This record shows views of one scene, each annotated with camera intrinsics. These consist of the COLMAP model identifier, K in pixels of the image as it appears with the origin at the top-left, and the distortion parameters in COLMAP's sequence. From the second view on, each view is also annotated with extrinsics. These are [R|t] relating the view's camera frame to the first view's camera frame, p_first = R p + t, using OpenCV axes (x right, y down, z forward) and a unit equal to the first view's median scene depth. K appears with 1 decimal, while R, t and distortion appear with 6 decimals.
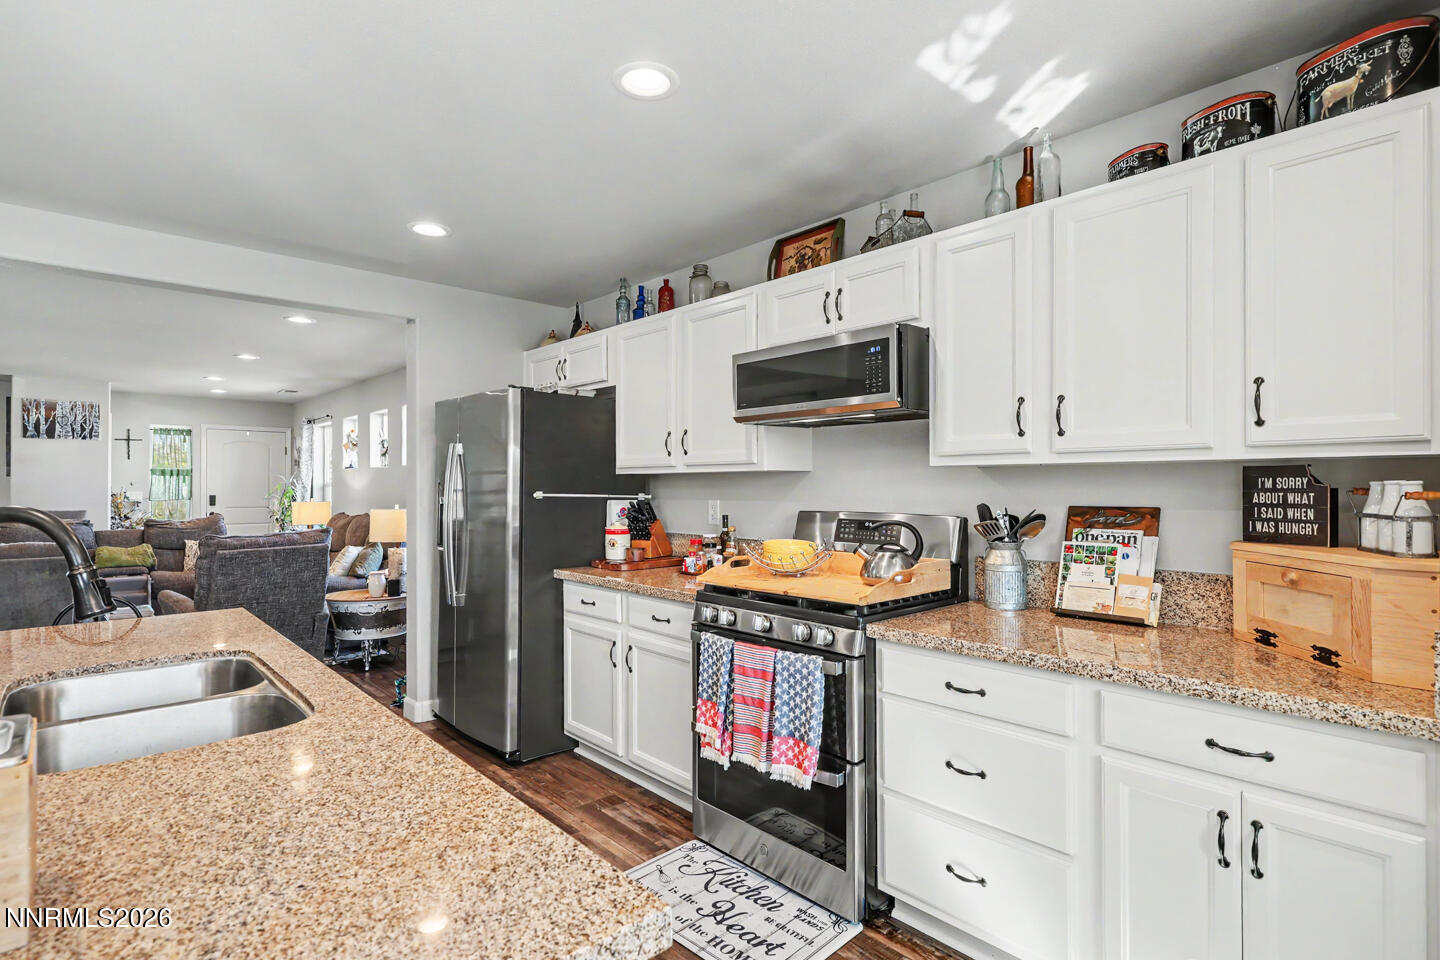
lens RADIAL K [[742.2, 0, 730.0], [0, 742.2, 486.9], [0, 0, 1]] dist [-0.002624, 0.000069]
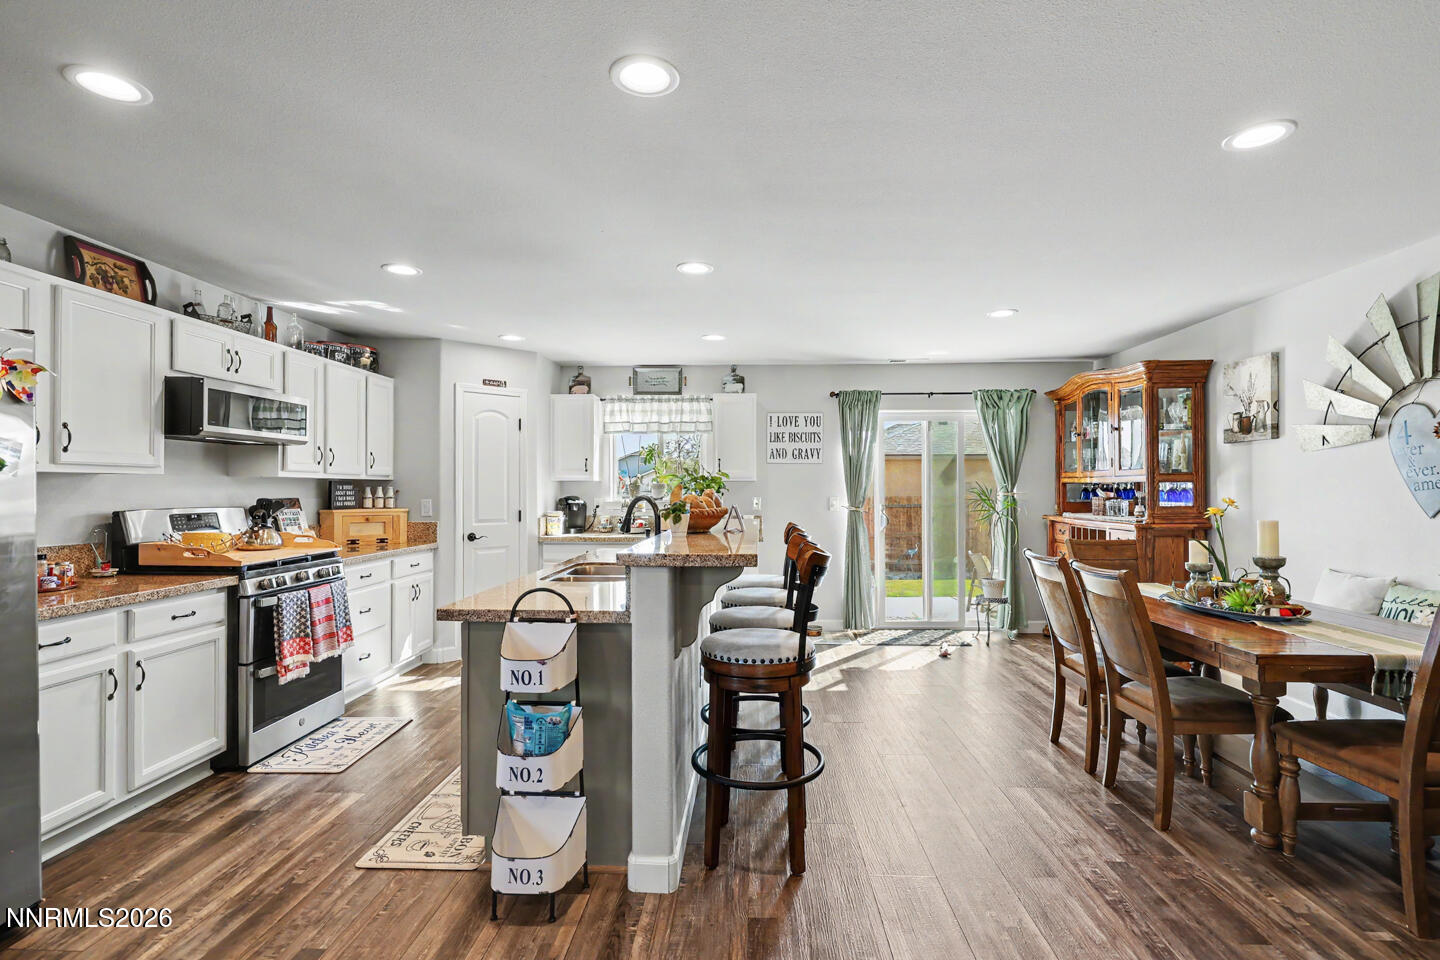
lens RADIAL K [[681.2, 0, 716.6], [0, 681.2, 482.2], [0, 0, 1]] dist [-0.002284, -0.000091]
pose [[-0.707432, 0.006582, 0.706751, -1.968236], [-0.001308, 0.999943, -0.010622, 0.000237], [-0.706780, -0.008439, -0.707383, 1.736662]]
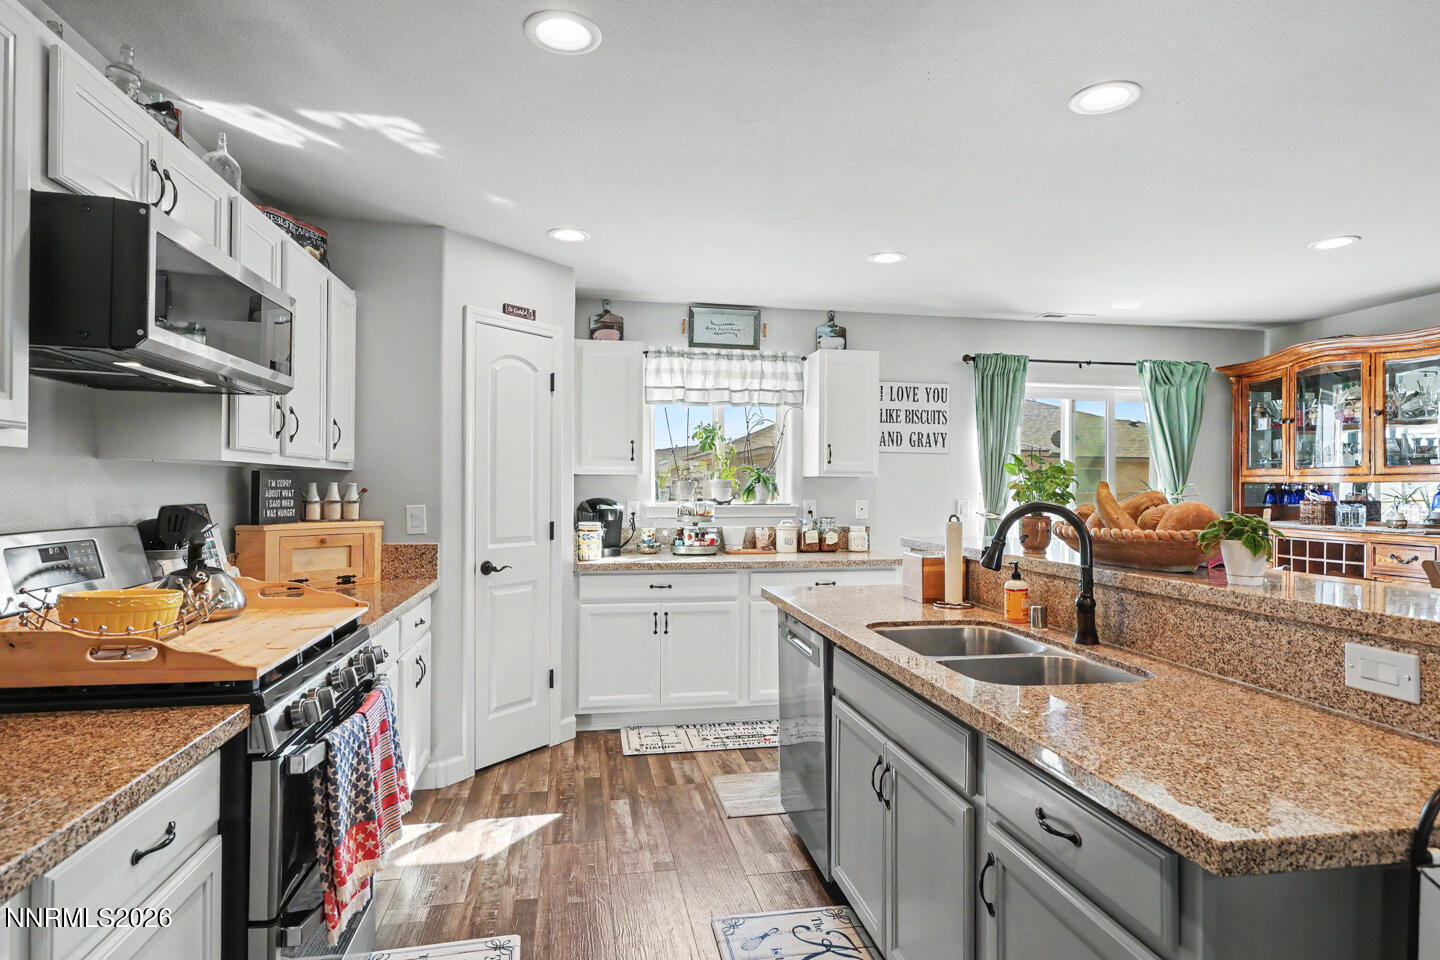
lens RADIAL K [[782.6, 0, 723.3], [0, 782.6, 482.4], [0, 0, 1]] dist [-0.005816, -0.000762]
pose [[-0.853189, -0.000721, 0.521601, -0.811776], [-0.005543, 0.999955, -0.007685, 0.000124], [-0.521572, -0.009448, -0.853155, 1.790668]]
